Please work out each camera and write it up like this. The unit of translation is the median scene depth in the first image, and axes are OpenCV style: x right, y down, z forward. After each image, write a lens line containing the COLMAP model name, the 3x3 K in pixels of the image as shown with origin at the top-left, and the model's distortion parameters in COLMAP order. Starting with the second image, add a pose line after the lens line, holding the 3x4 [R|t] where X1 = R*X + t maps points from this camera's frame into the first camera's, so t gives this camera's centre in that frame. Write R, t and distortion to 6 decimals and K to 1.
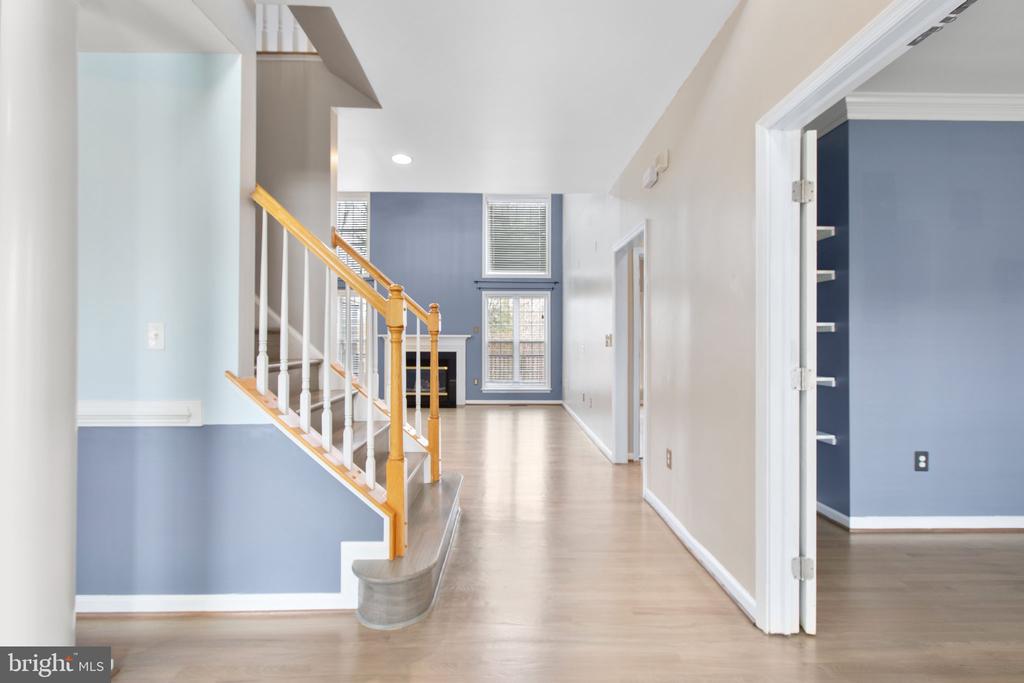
lens RADIAL K [[457.7, 0, 514.5], [0, 457.7, 338.4], [0, 0, 1]] dist [-0.003617, -0.000965]
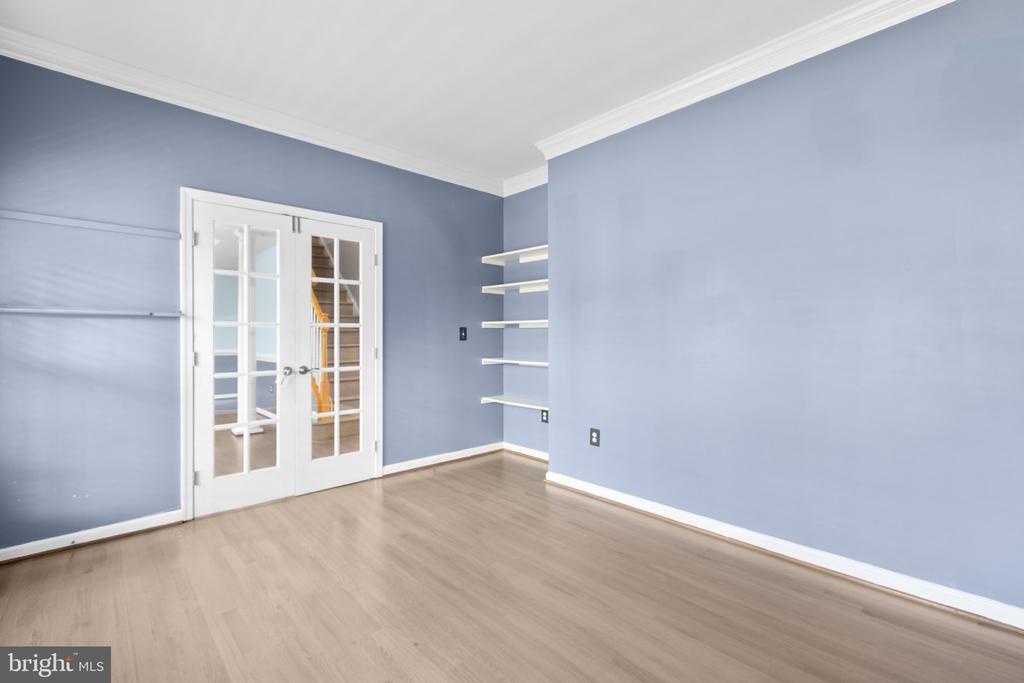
lens RADIAL K [[457.7, 0, 508.7], [0, 457.7, 341.3], [0, 0, 1]] dist [-0.003617, -0.000965]
pose [[0.654731, 0.003460, -0.755854, 1.632573], [0.008660, 0.999890, 0.012078, 0.009769], [0.755812, -0.014454, 0.654629, 0.074694]]
